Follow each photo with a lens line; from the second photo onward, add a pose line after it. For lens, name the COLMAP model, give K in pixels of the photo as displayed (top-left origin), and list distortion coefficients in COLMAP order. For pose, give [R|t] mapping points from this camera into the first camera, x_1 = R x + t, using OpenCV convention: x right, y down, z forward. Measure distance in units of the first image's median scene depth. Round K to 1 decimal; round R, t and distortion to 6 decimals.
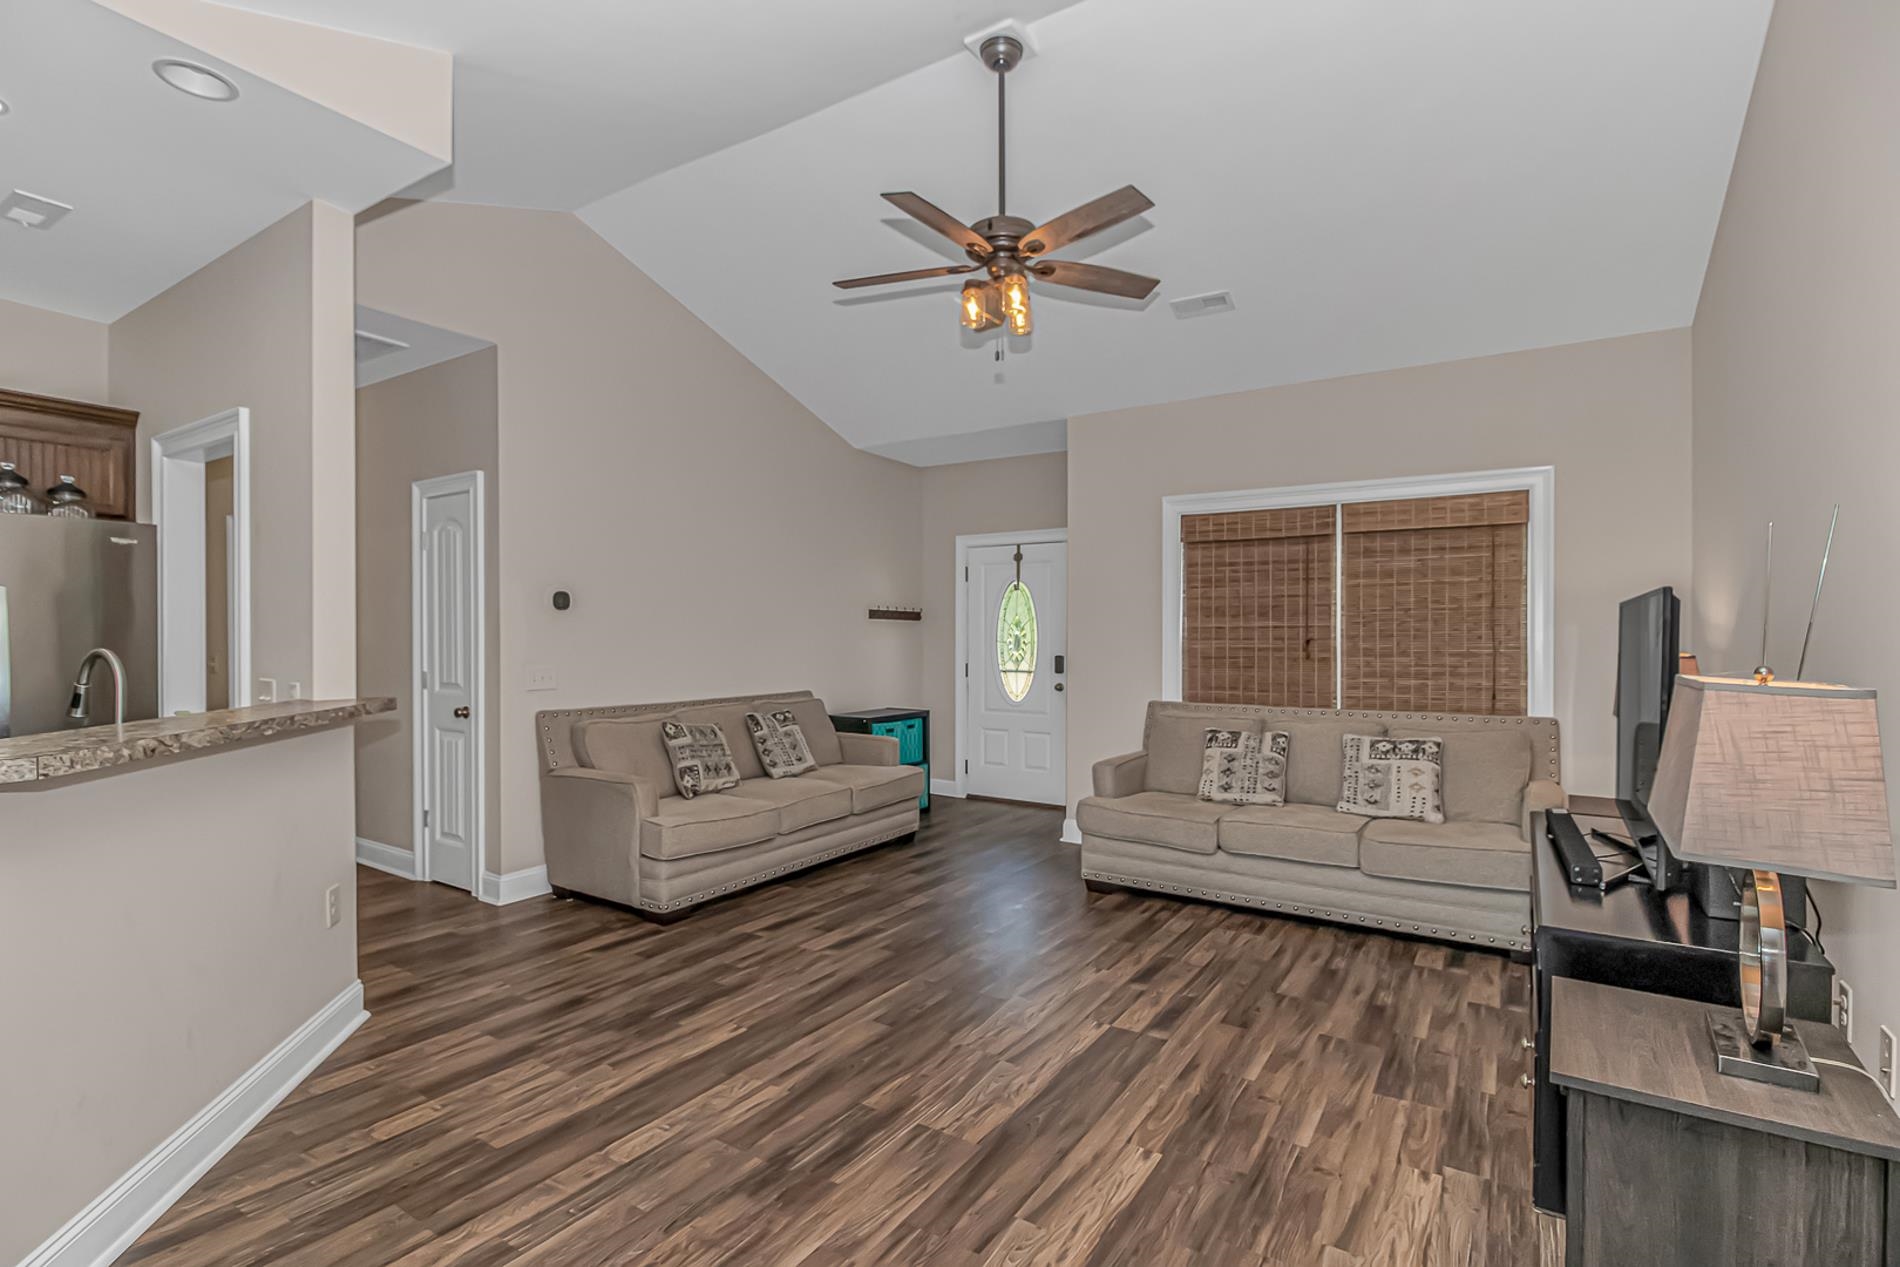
lens RADIAL K [[882.1, 0, 942.0], [0, 882.1, 643.8], [0, 0, 1]] dist [-0.009957, -0.003844]
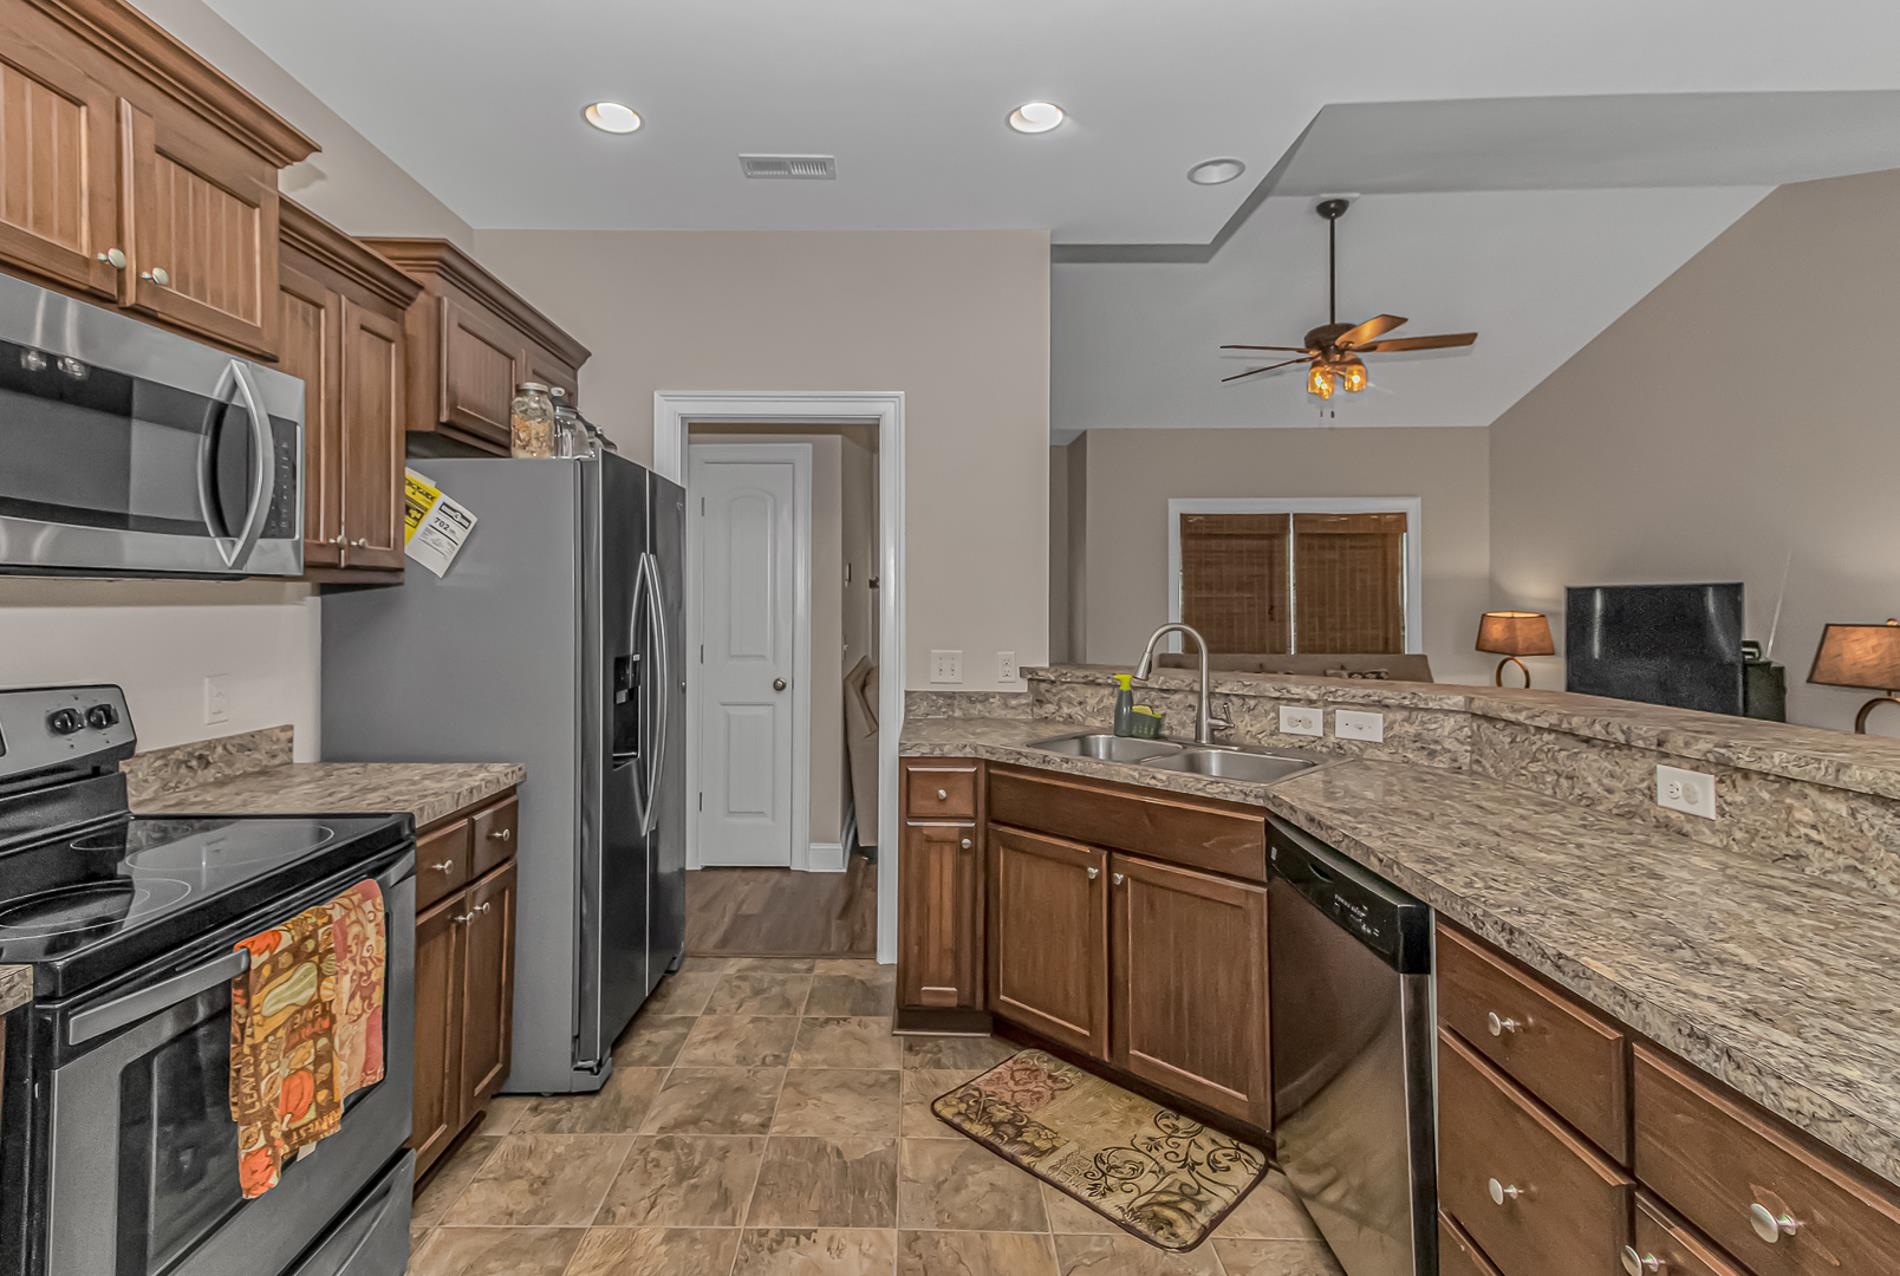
lens RADIAL K [[882.1, 0, 885.8], [0, 882.1, 592.6], [0, 0, 1]] dist [-0.009957, -0.003844]
pose [[0.857896, 0.003974, 0.513808, -0.946844], [0.004483, 0.999874, -0.015218, -0.009275], [-0.513804, 0.015358, 0.857770, 0.111111]]
